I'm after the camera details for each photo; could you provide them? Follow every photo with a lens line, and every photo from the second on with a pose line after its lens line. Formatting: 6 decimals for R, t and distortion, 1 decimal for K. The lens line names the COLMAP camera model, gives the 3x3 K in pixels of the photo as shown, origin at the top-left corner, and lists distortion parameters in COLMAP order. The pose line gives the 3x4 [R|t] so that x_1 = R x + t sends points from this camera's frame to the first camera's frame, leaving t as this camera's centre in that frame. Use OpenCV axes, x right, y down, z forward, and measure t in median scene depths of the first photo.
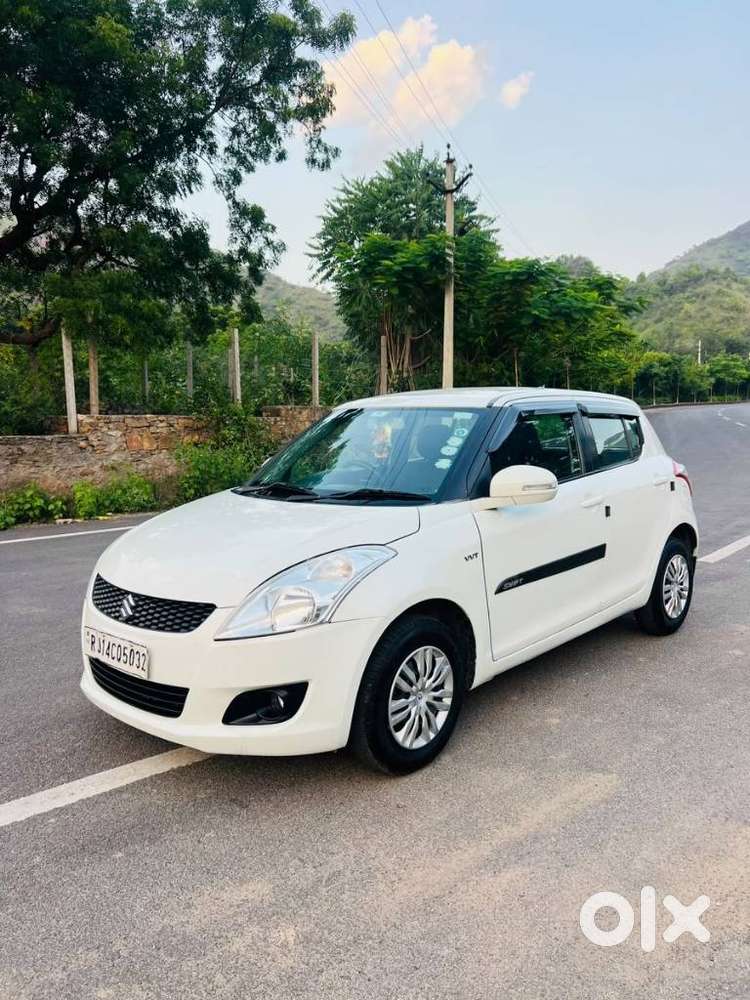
lens RADIAL K [[752.8, 0, 375.4], [0, 752.8, 506.4], [0, 0, 1]] dist [0.045984, -0.056607]
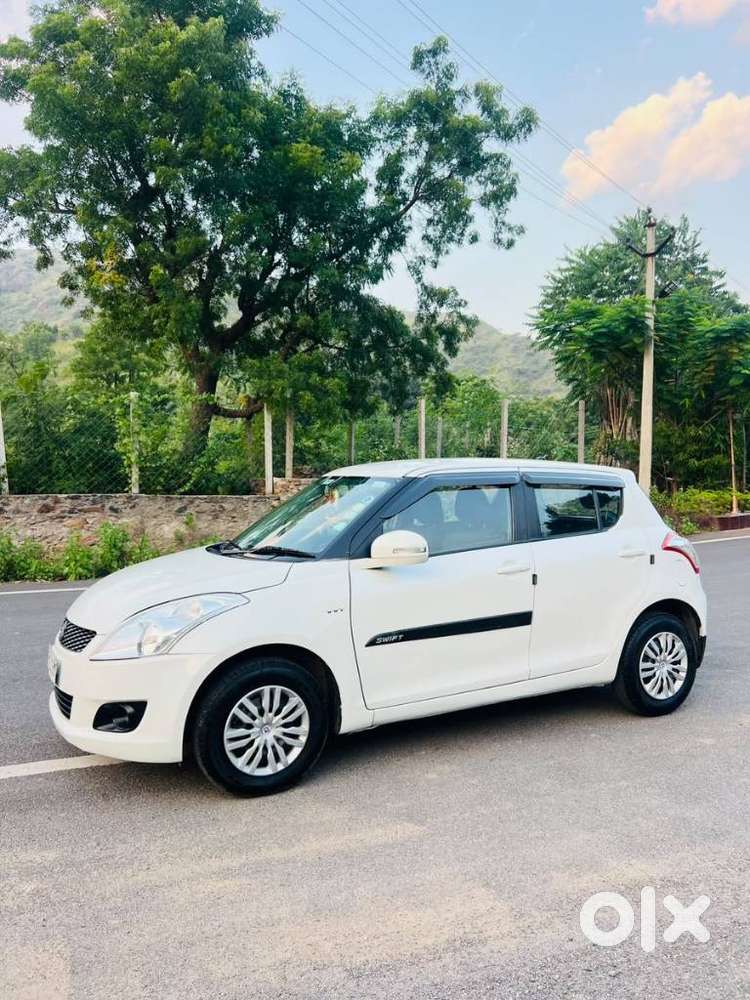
lens RADIAL K [[752.8, 0, 372.9], [0, 752.8, 491.9], [0, 0, 1]] dist [0.045984, -0.056607]
pose [[0.941190, 0.014846, -0.337552, 0.114003], [-0.048948, 0.994486, -0.092741, -0.001444], [0.334314, 0.103809, 0.936727, -0.010547]]
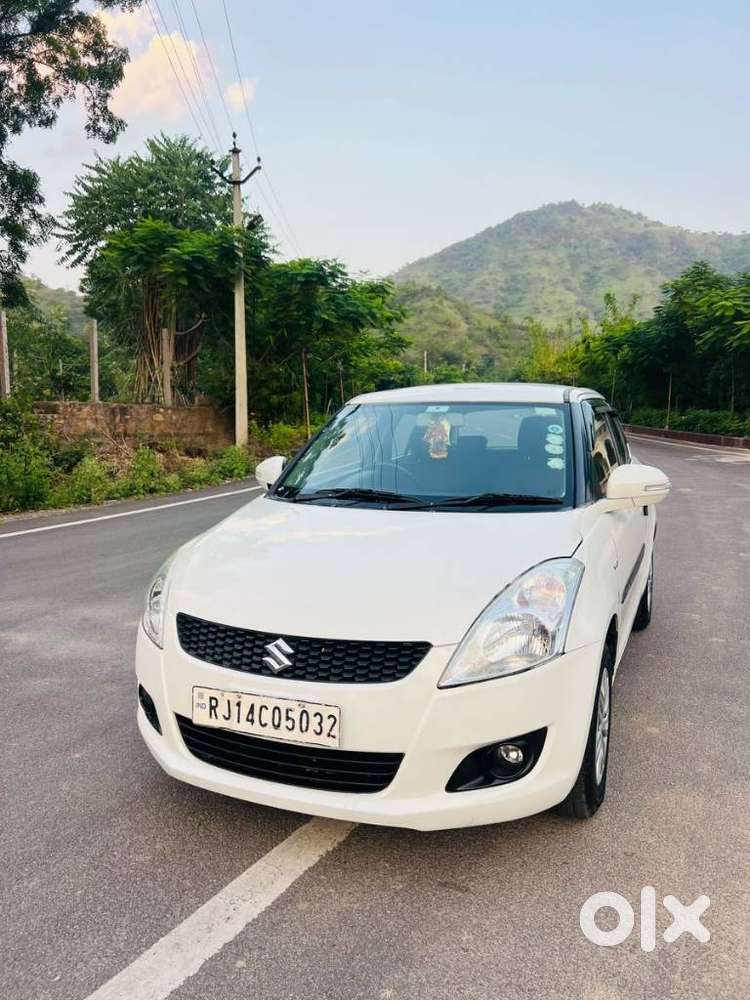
lens RADIAL K [[752.8, 0, 370.2], [0, 752.8, 506.7], [0, 0, 1]] dist [0.045984, -0.056607]
pose [[0.940446, -0.027568, 0.338823, -0.094343], [0.028345, 0.999595, 0.002656, -0.002972], [-0.338759, 0.007106, 0.940846, 0.048599]]
